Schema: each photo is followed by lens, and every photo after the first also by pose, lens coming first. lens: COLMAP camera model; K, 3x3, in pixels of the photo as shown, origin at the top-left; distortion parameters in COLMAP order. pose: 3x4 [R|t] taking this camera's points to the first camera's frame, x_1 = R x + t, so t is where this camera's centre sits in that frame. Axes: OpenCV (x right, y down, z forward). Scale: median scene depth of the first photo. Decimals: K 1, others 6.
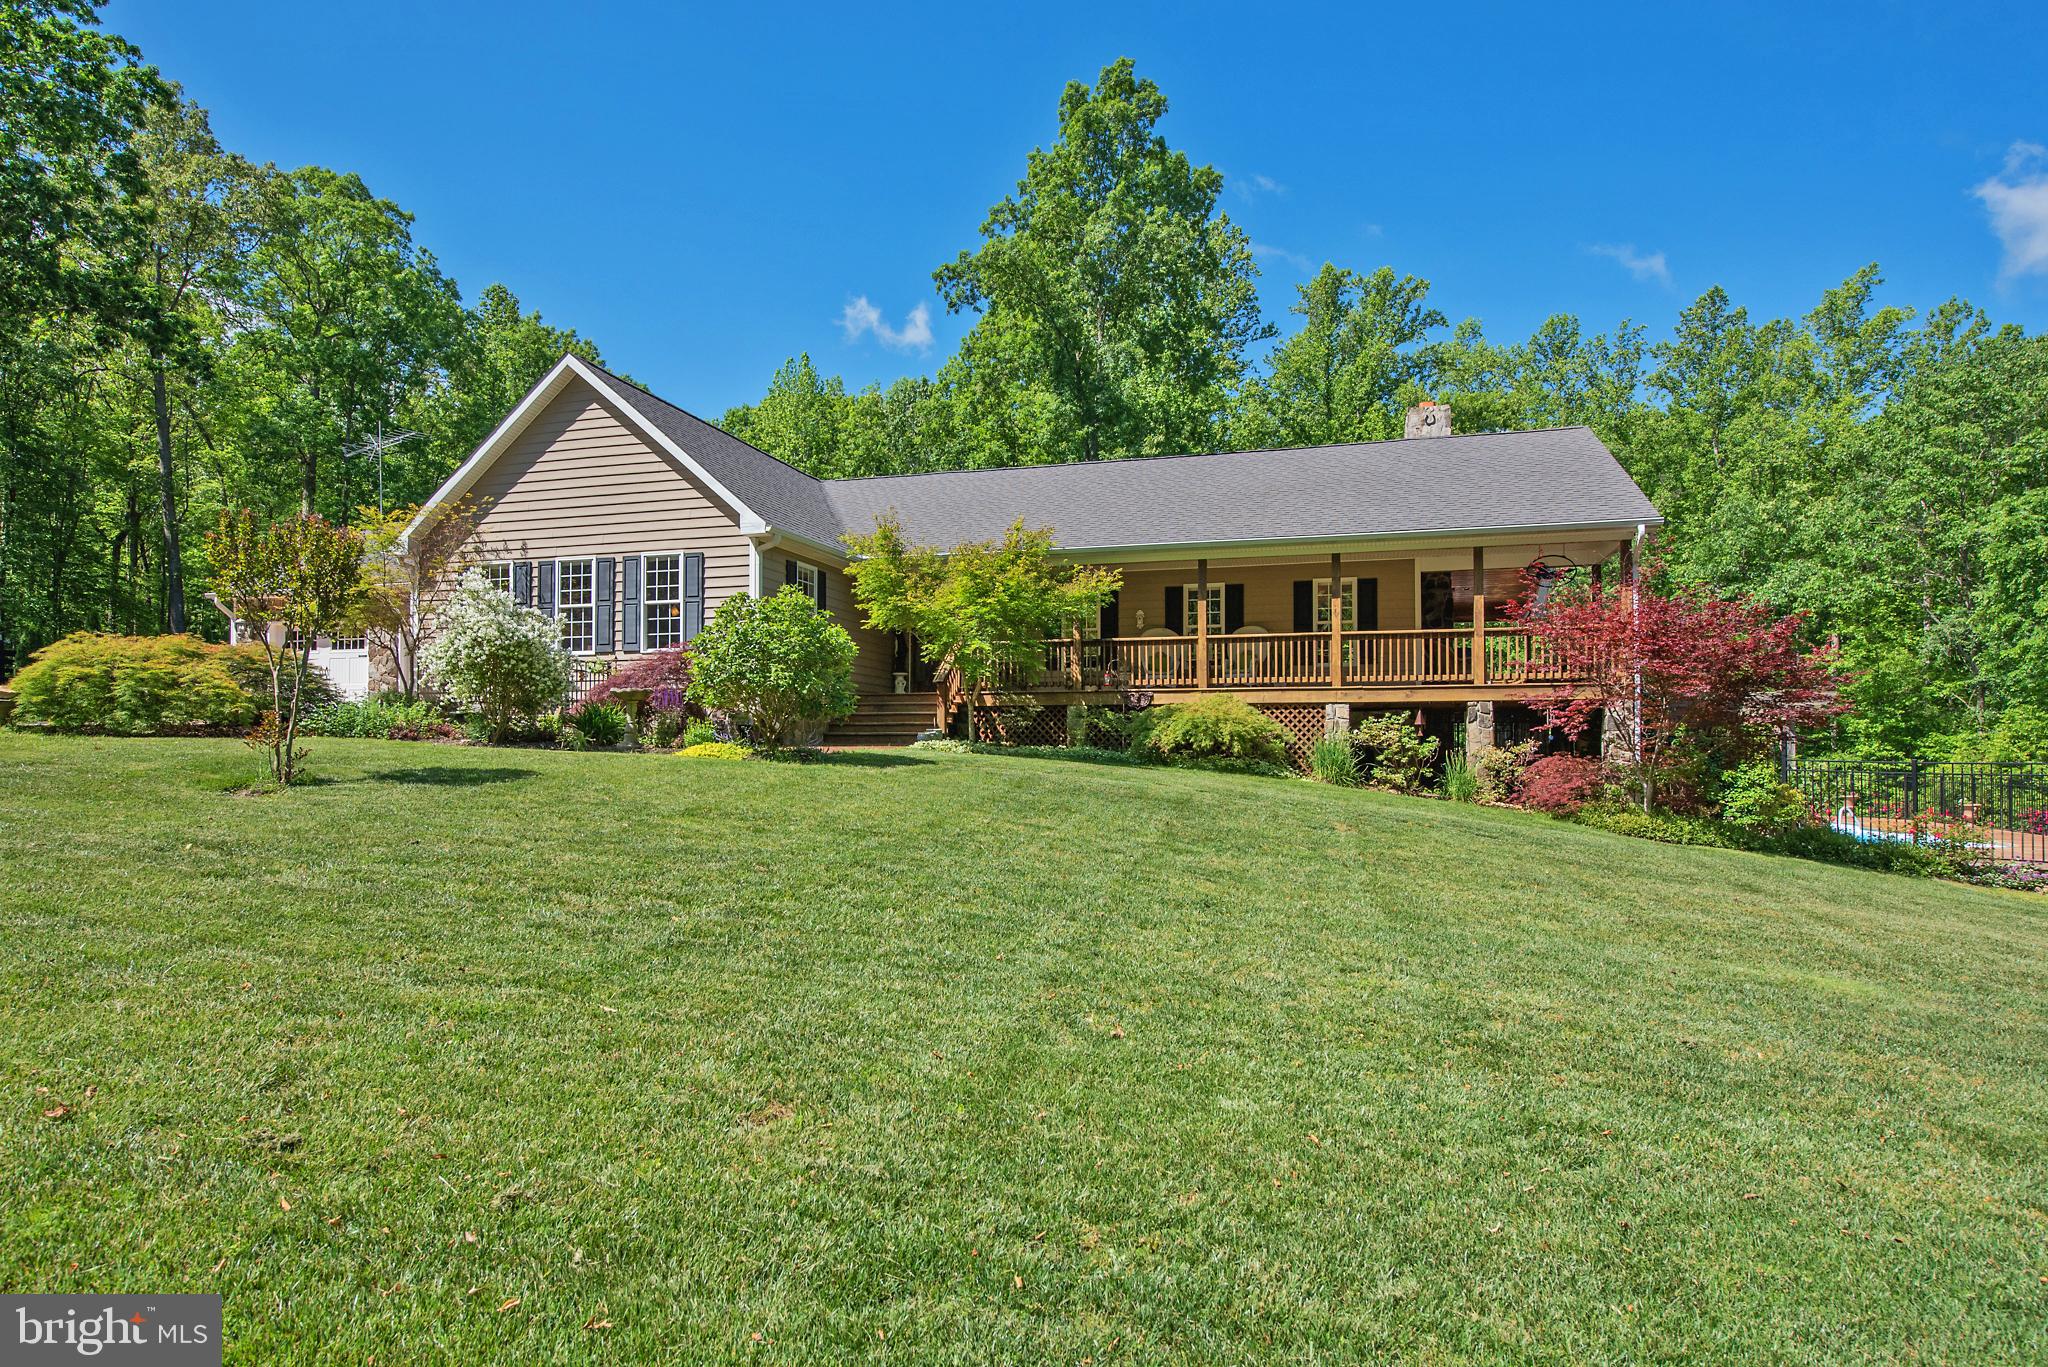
lens RADIAL K [[1167.7, 0, 993.5], [0, 1167.7, 712.6], [0, 0, 1]] dist [-0.001972, -0.003368]
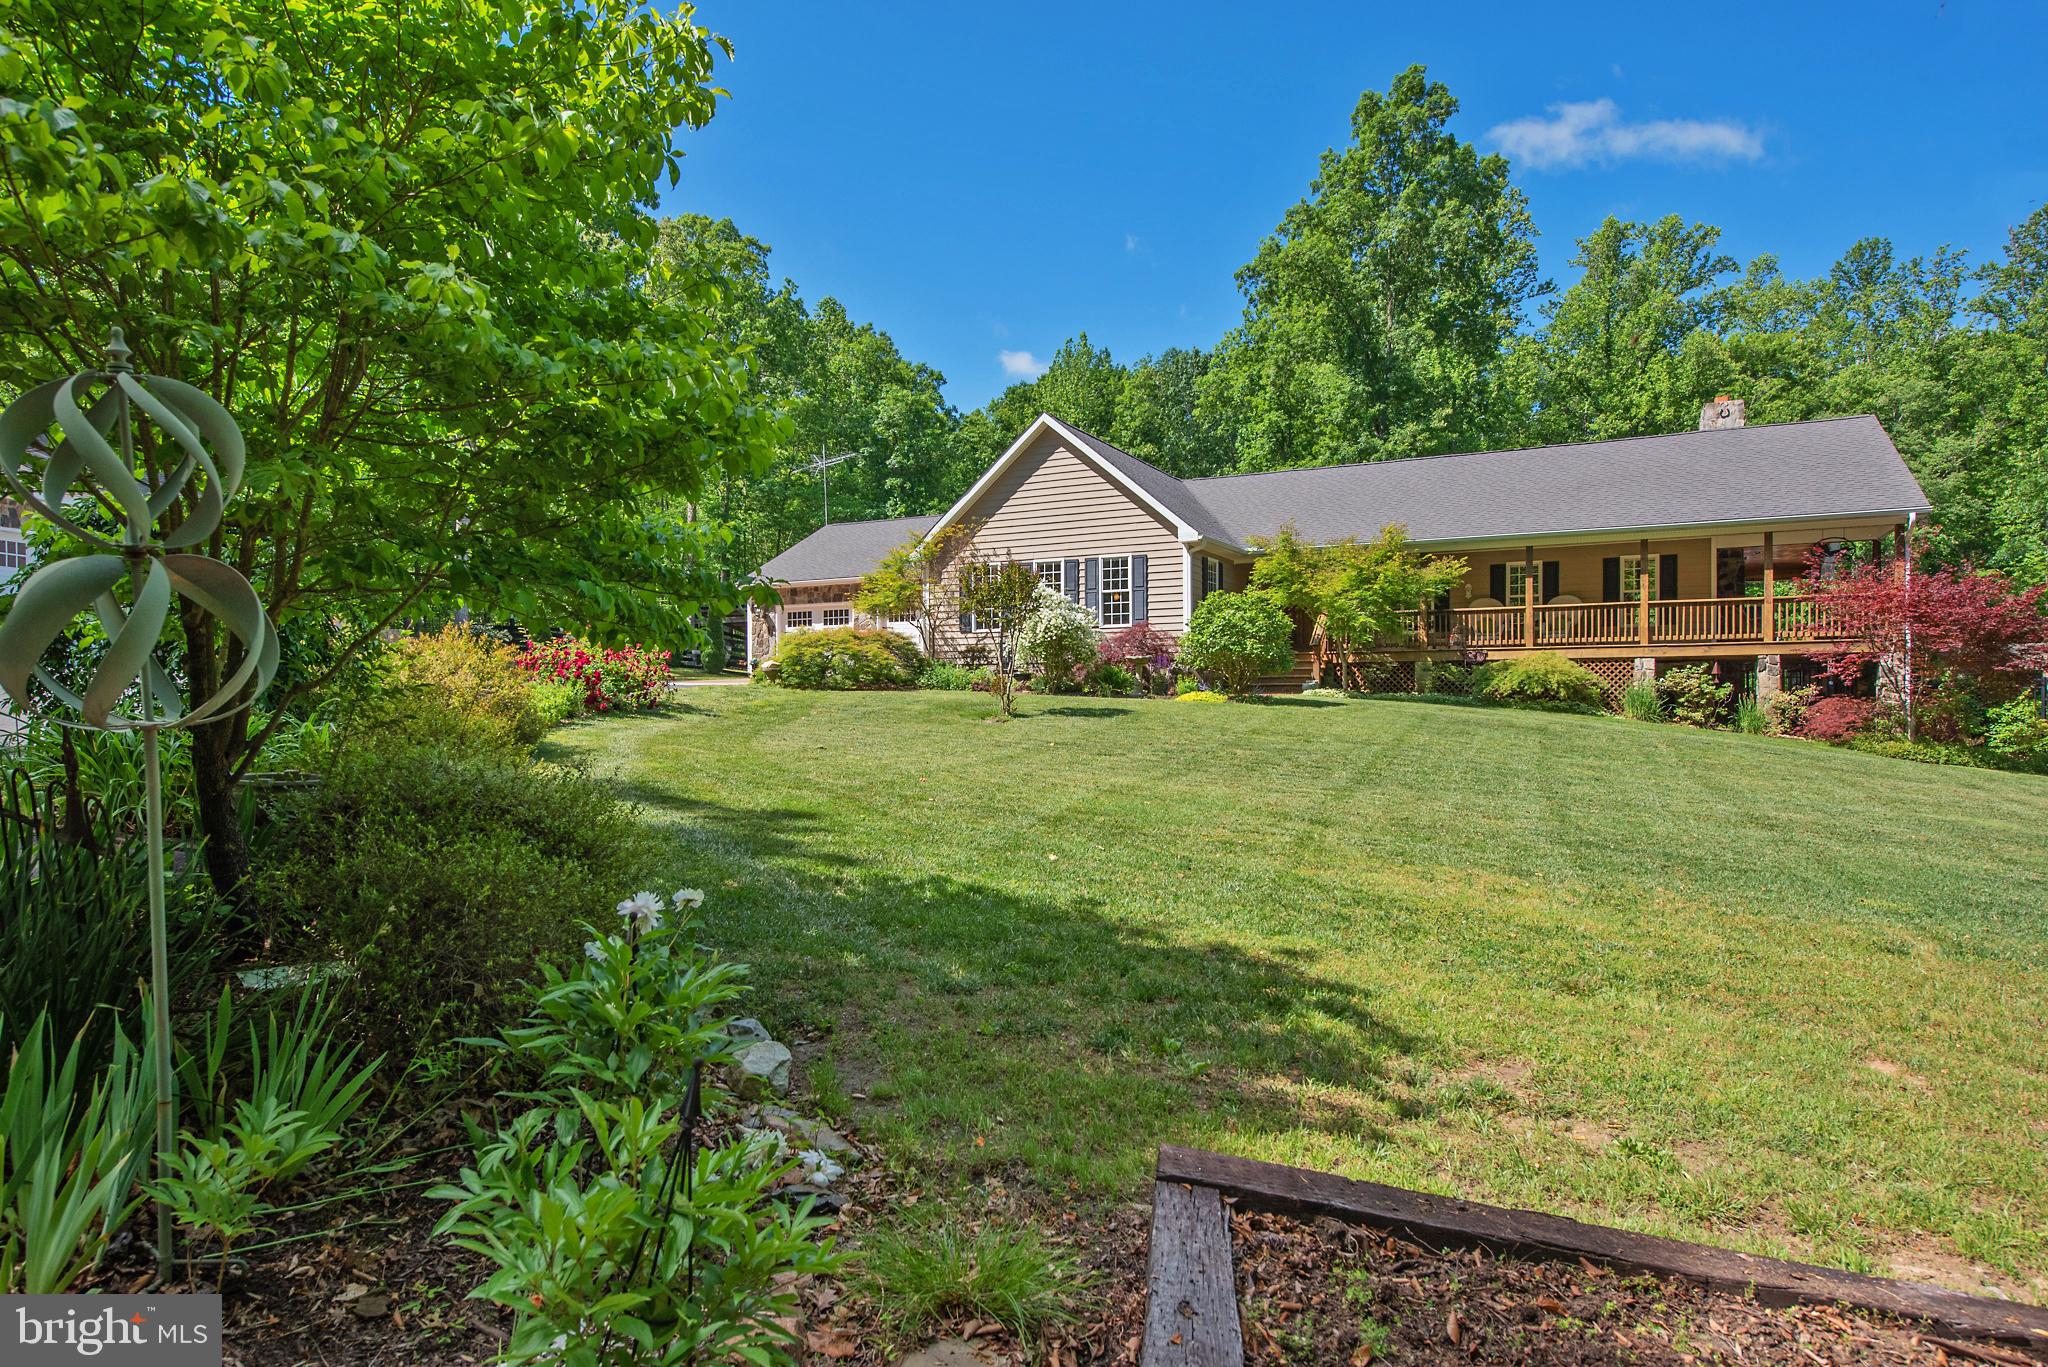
lens RADIAL K [[1167.7, 0, 984.0], [0, 1167.7, 706.3], [0, 0, 1]] dist [-0.001972, -0.003368]
pose [[0.980217, -0.004824, -0.197865, -0.144004], [0.012375, 0.999241, 0.036942, -0.009517], [0.197536, -0.038660, 0.979533, -0.350868]]
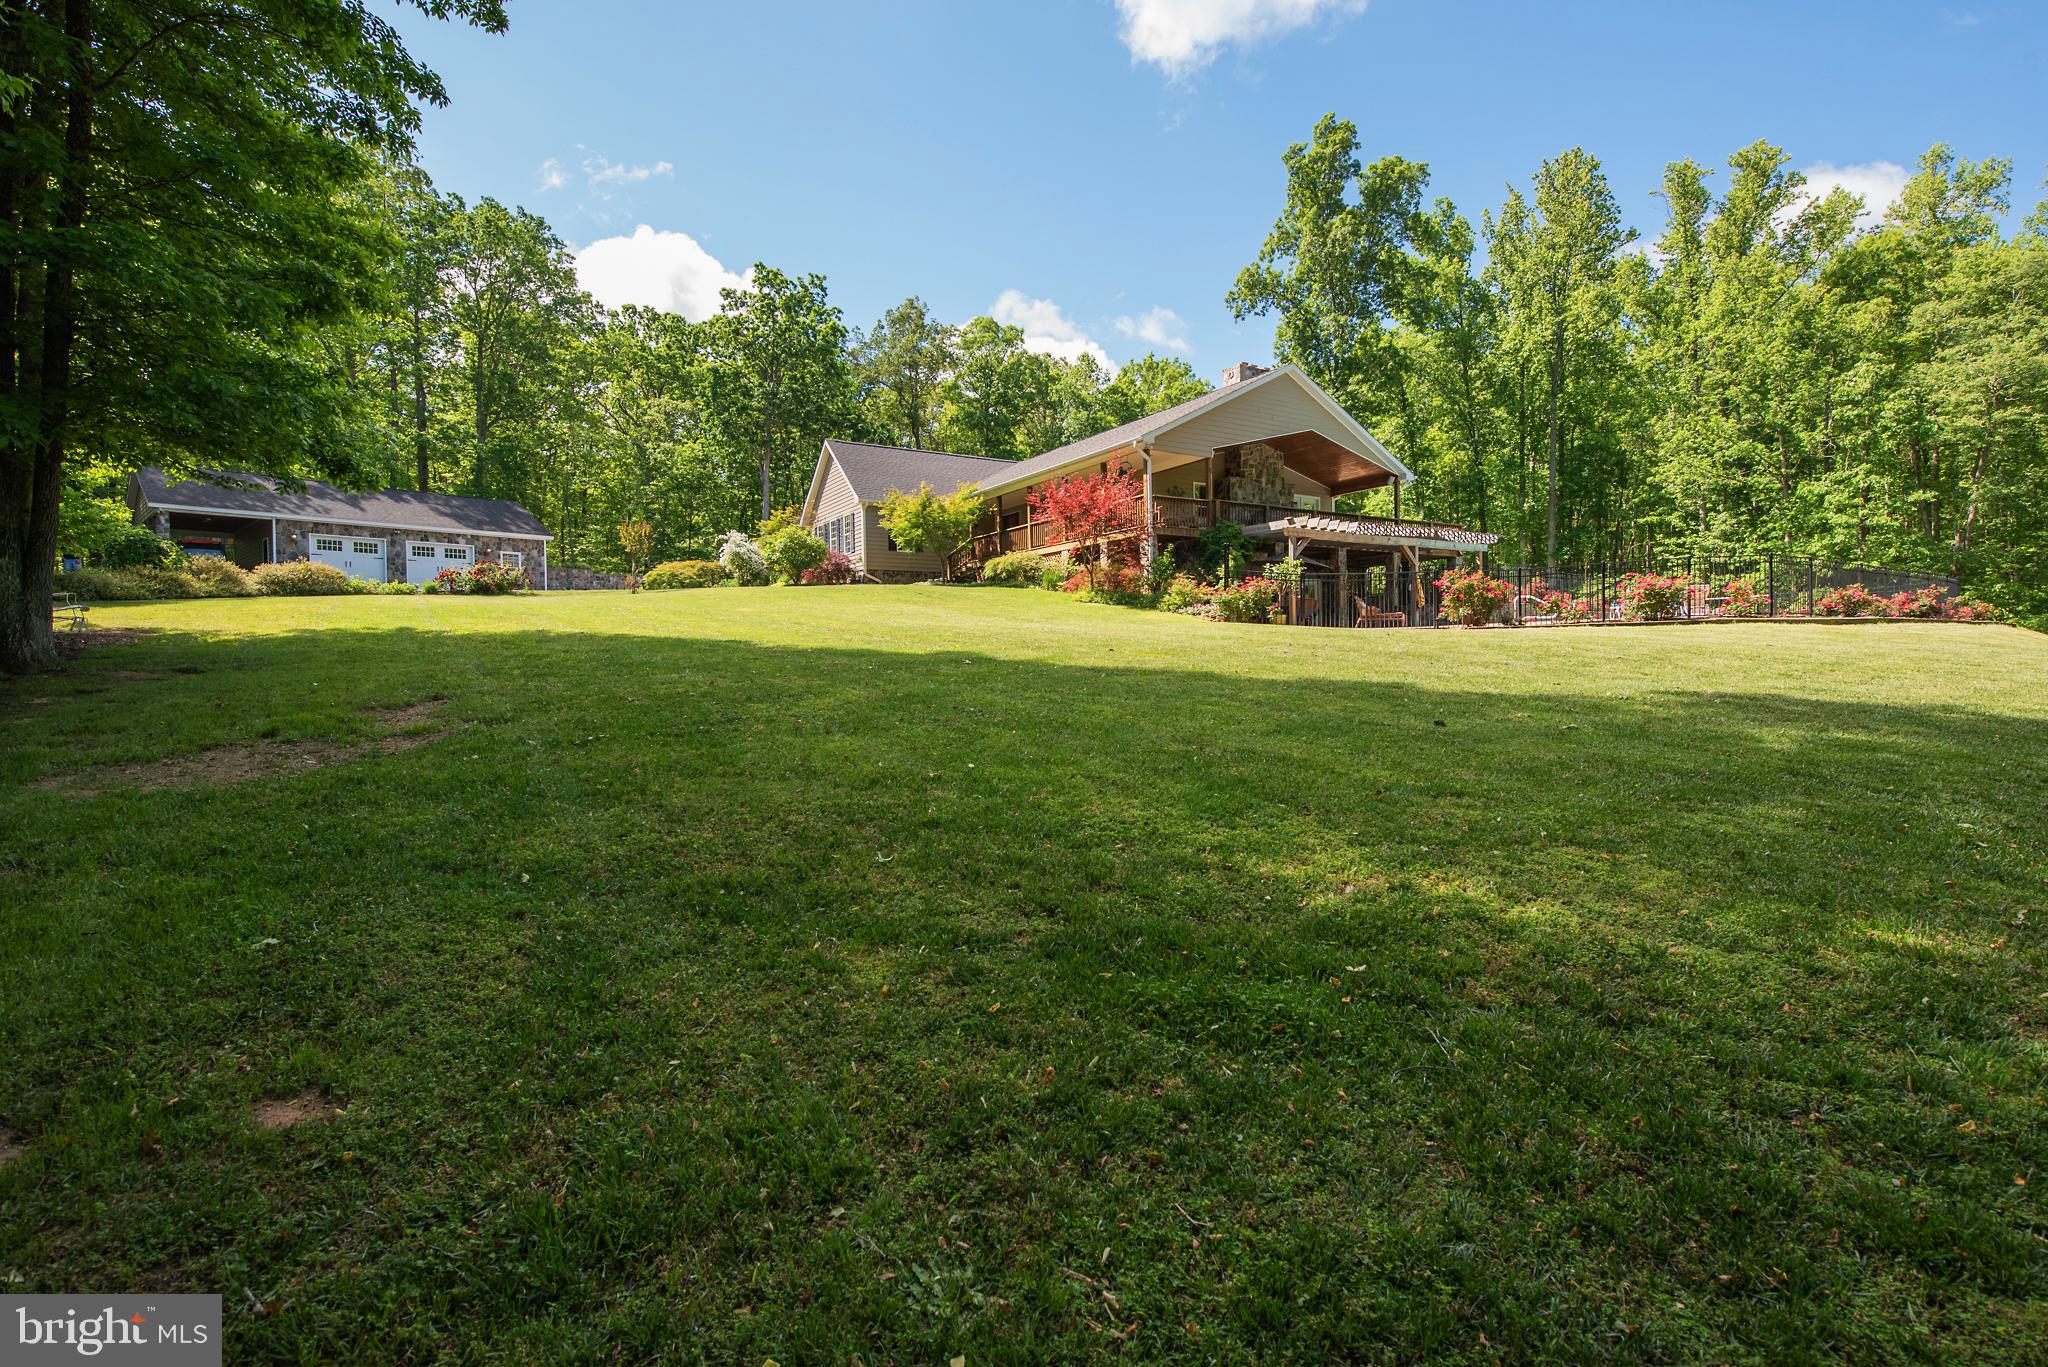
lens RADIAL K [[942.6, 0, 1034.4], [0, 942.6, 684.2], [0, 0, 1]] dist [-0.012232, -0.001987]
pose [[0.754073, -0.001965, -0.656788, 1.196938], [0.039780, 0.998296, 0.042685, 0.137126], [0.655585, -0.058315, 0.752866, -0.255346]]
